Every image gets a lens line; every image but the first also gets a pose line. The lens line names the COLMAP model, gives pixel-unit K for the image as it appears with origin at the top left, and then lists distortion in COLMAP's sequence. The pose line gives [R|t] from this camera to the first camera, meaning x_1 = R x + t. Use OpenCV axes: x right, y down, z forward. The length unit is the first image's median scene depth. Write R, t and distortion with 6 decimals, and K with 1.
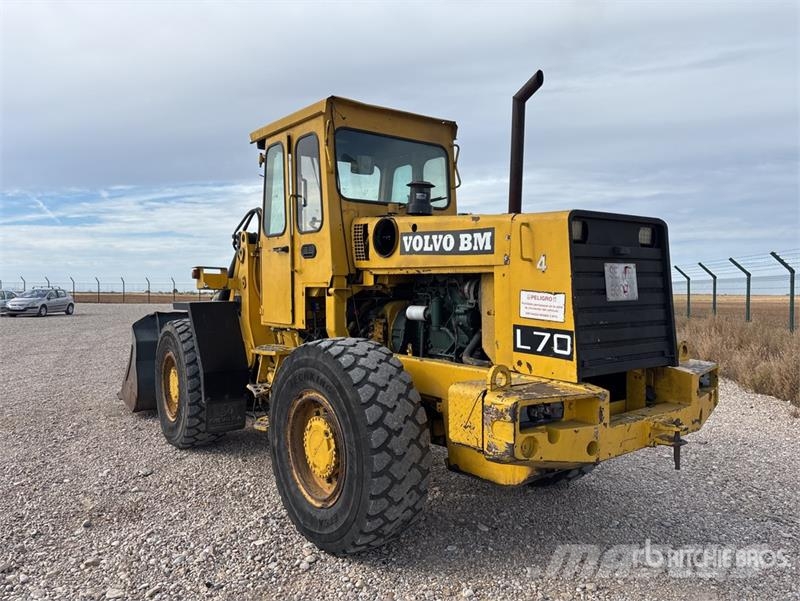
lens RADIAL K [[608.0, 0, 398.8], [0, 608.0, 301.3], [0, 0, 1]] dist [0.055744, -0.069040]
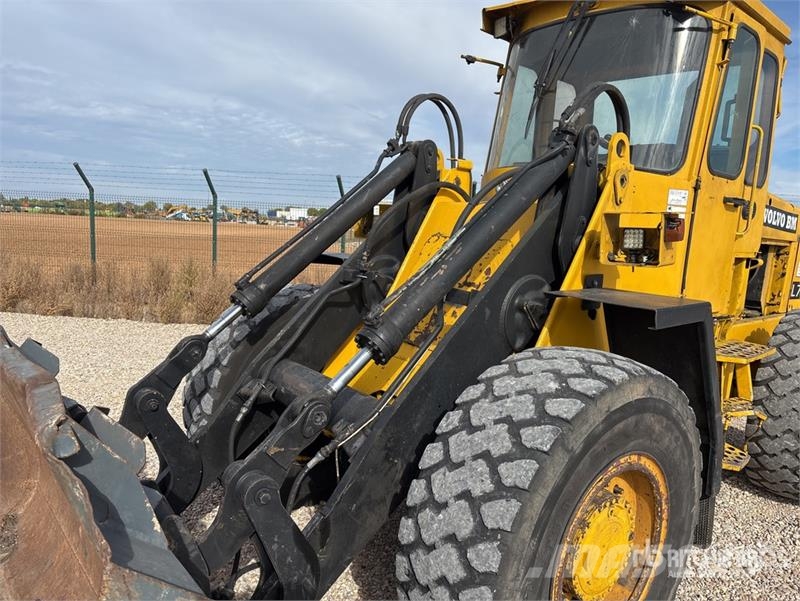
lens RADIAL K [[608.0, 0, 399.8], [0, 608.0, 306.7], [0, 0, 1]] dist [0.055744, -0.069040]
pose [[-0.072483, -0.136997, 0.987916, -1.207270], [-0.035254, 0.990254, 0.134734, -0.068611], [-0.996746, -0.025062, -0.076607, 2.007258]]
